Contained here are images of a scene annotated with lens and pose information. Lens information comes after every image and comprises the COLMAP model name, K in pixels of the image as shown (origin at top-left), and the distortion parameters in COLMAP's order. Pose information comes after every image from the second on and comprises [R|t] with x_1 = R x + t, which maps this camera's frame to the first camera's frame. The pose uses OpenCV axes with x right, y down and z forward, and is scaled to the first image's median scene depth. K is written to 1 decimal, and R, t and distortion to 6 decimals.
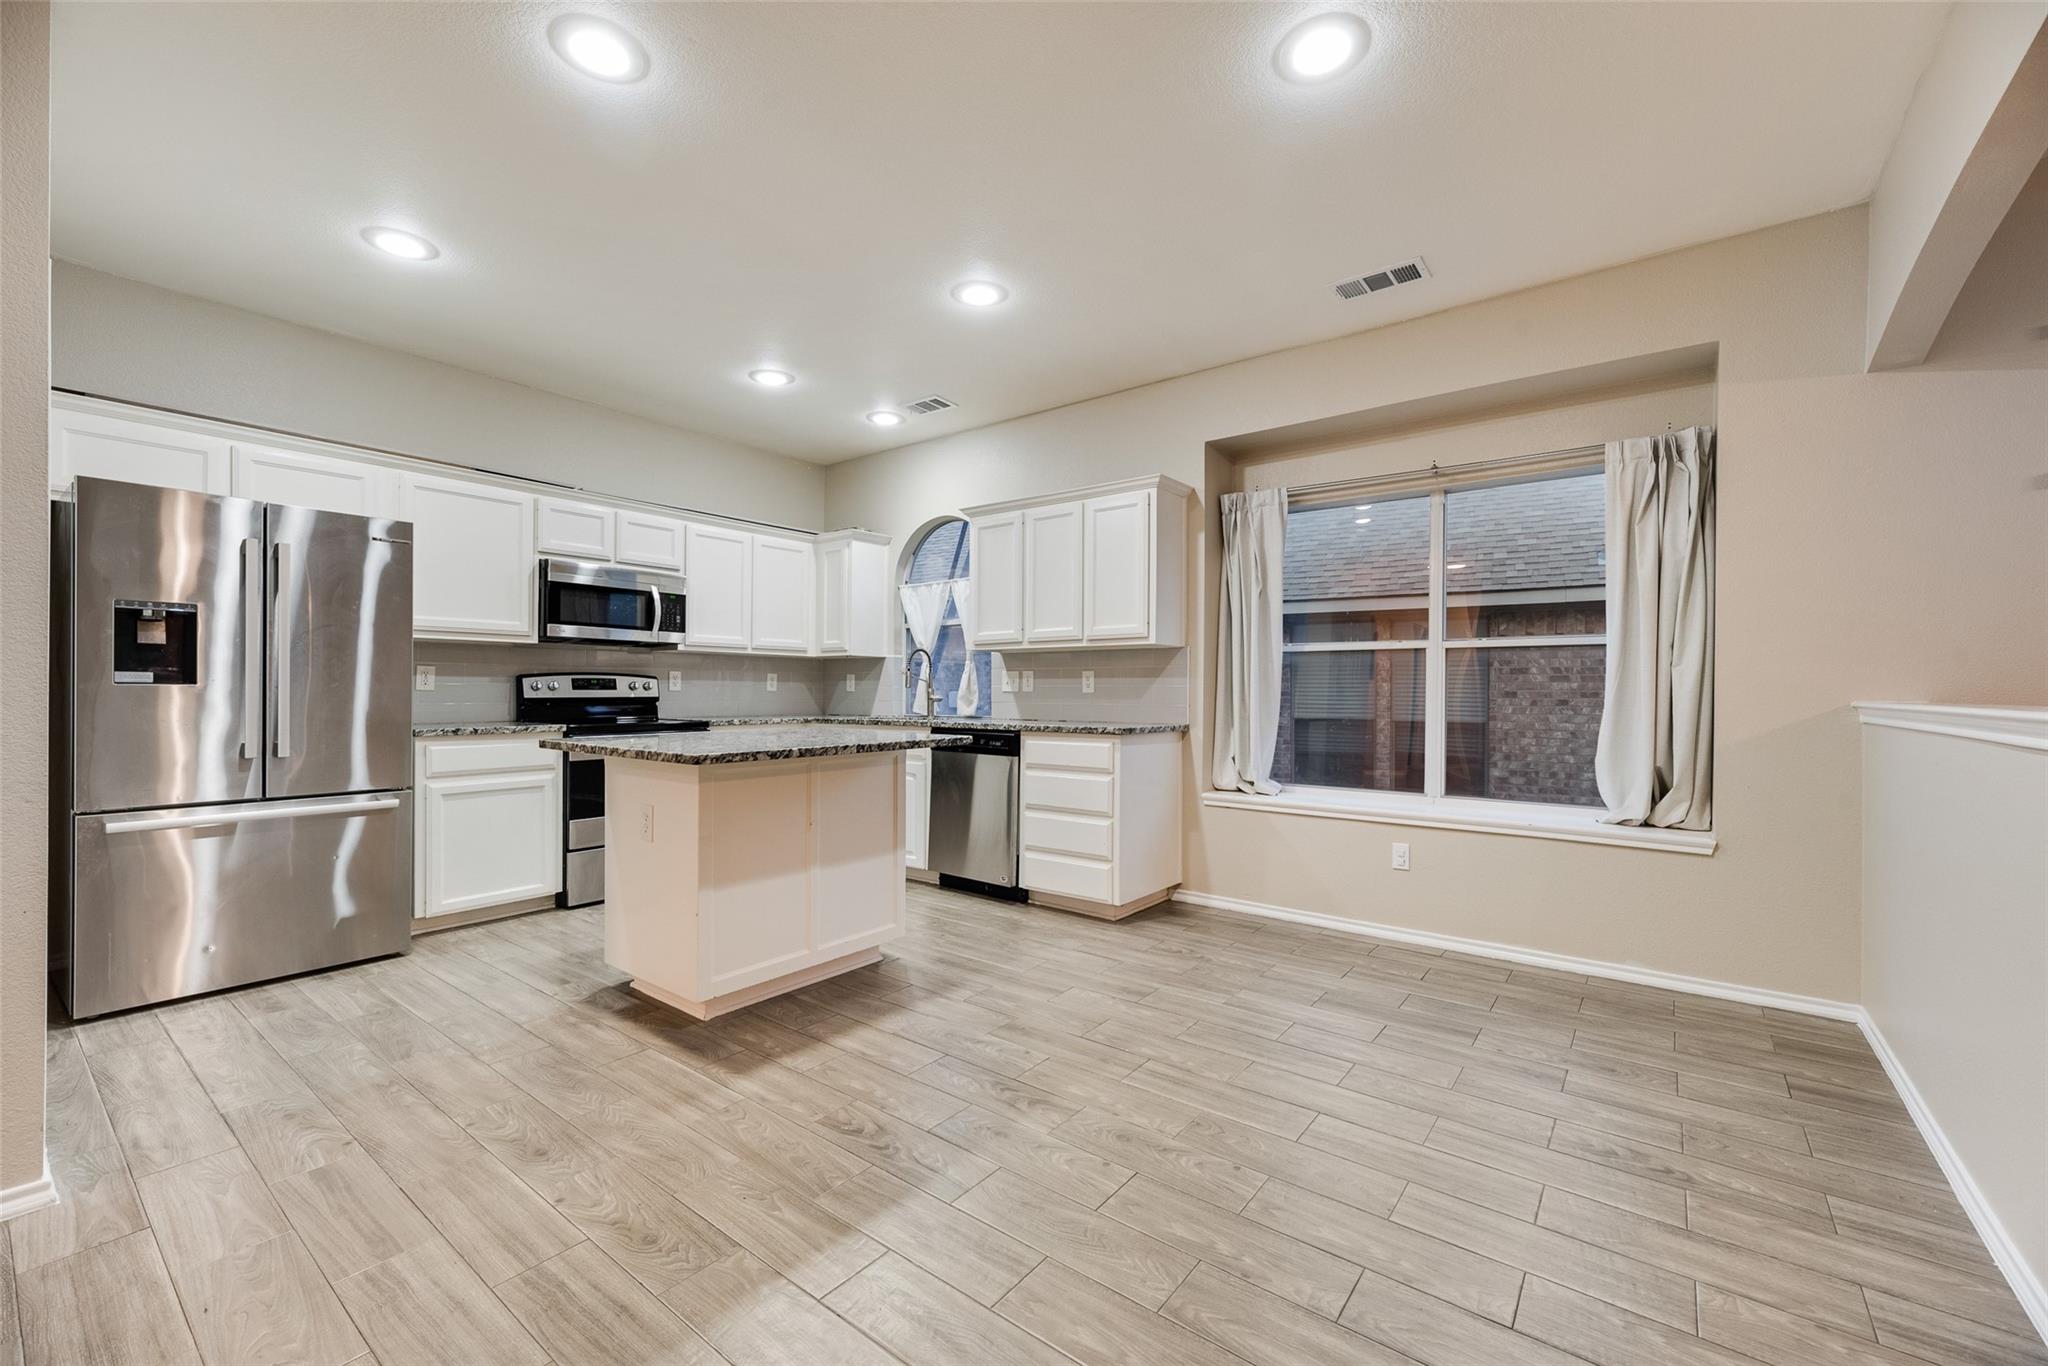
lens RADIAL K [[822.7, 0, 1024.3], [0, 822.7, 690.4], [0, 0, 1]] dist [0.008199, 0.000365]
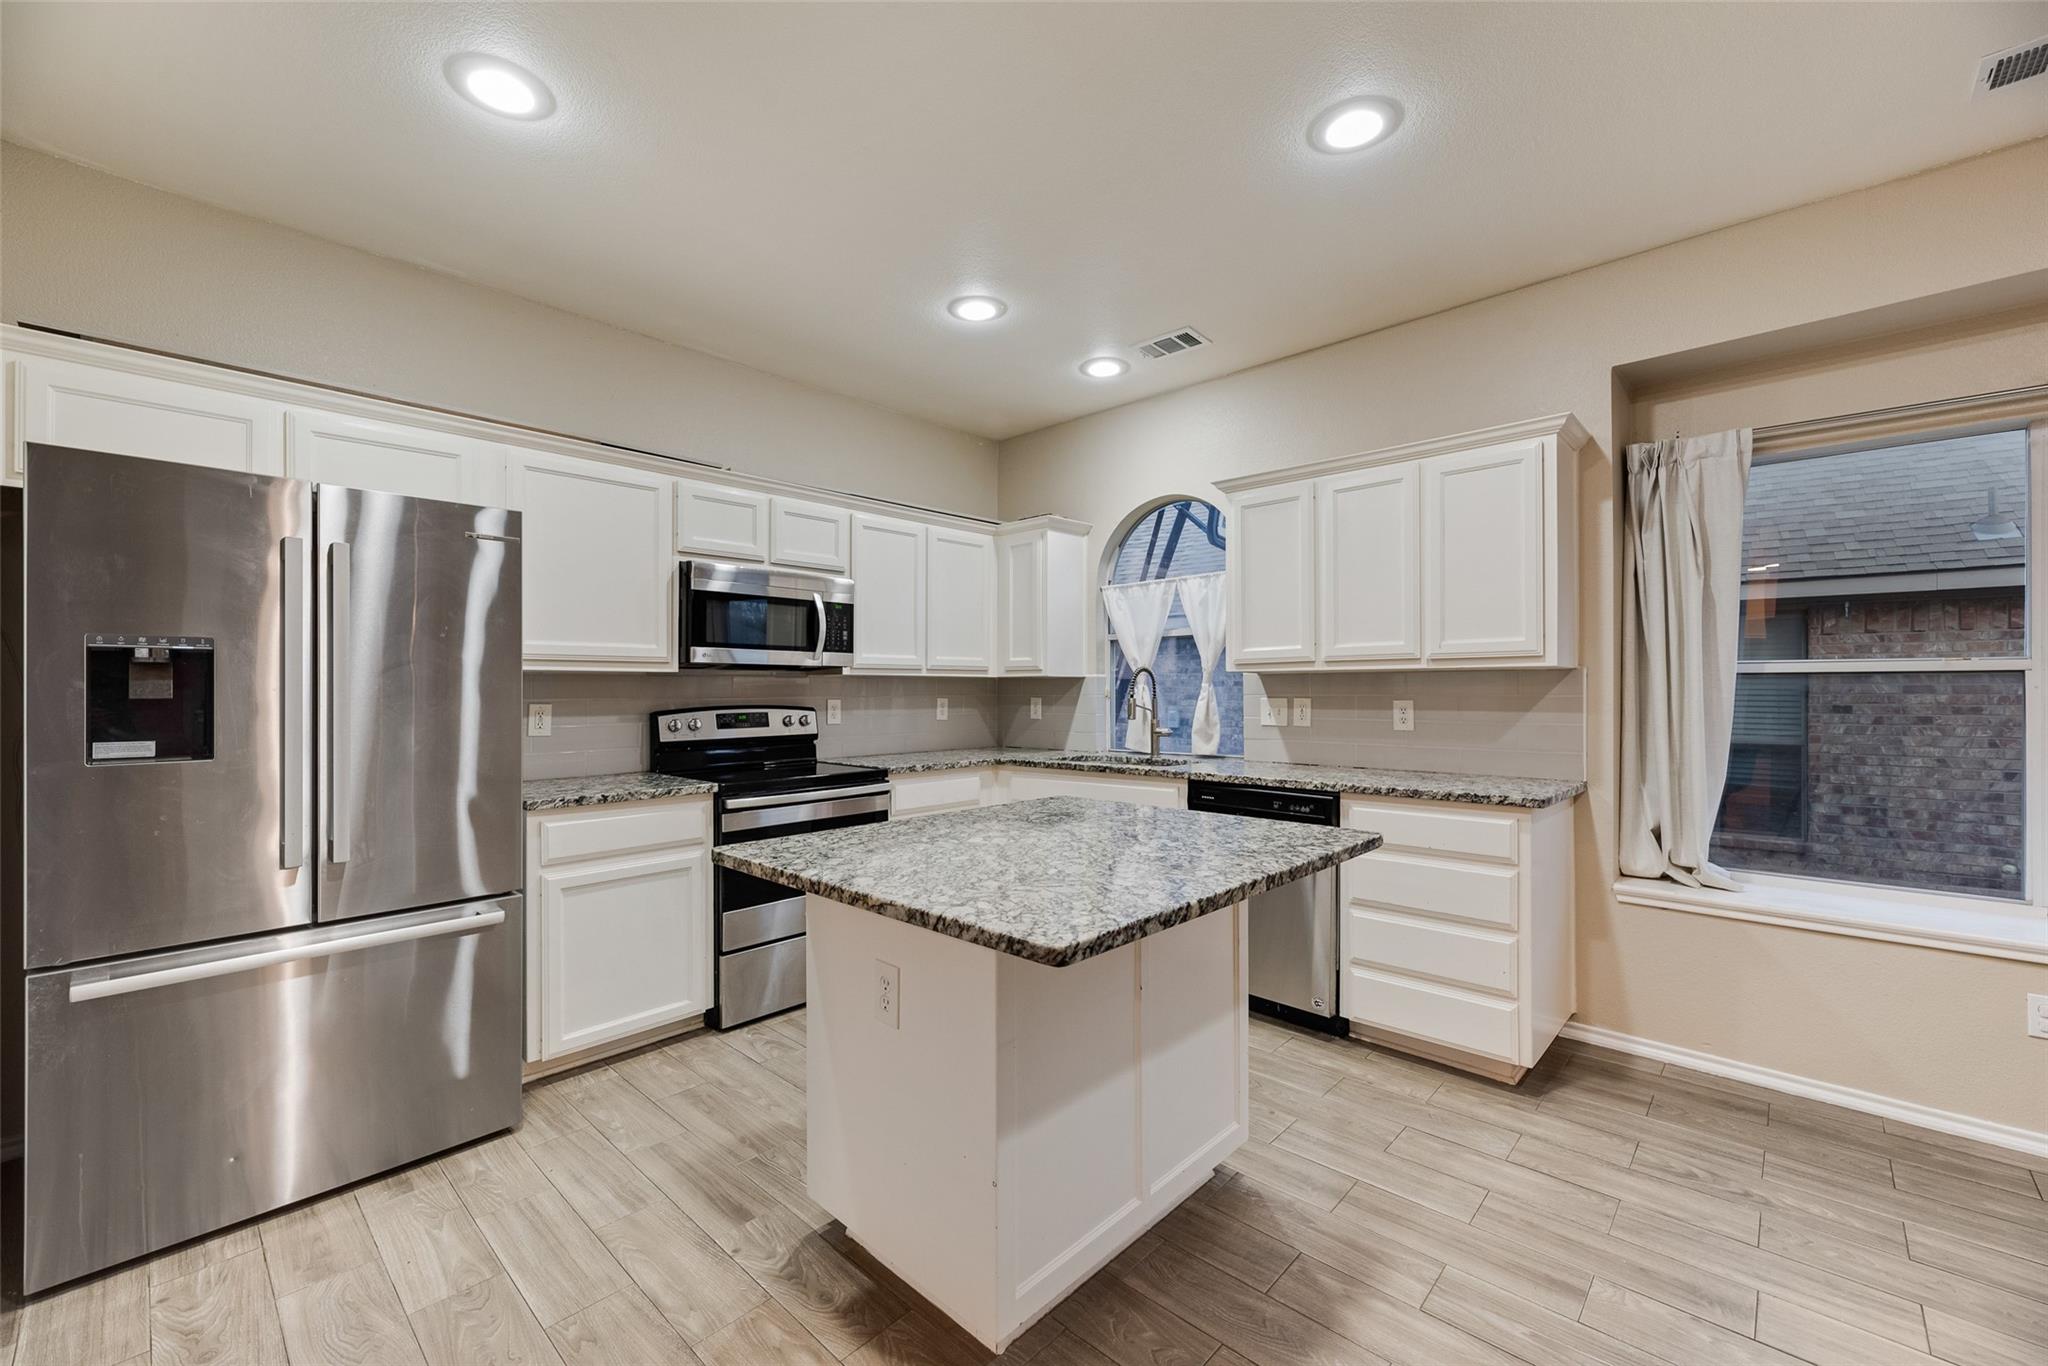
lens RADIAL K [[822.7, 0, 1026.4], [0, 822.7, 681.7], [0, 0, 1]] dist [0.008199, 0.000365]
pose [[0.995612, -0.008706, -0.093170, -0.203605], [0.007988, 0.999935, -0.008076, -0.040549], [0.093235, 0.007296, 0.995617, 0.279821]]
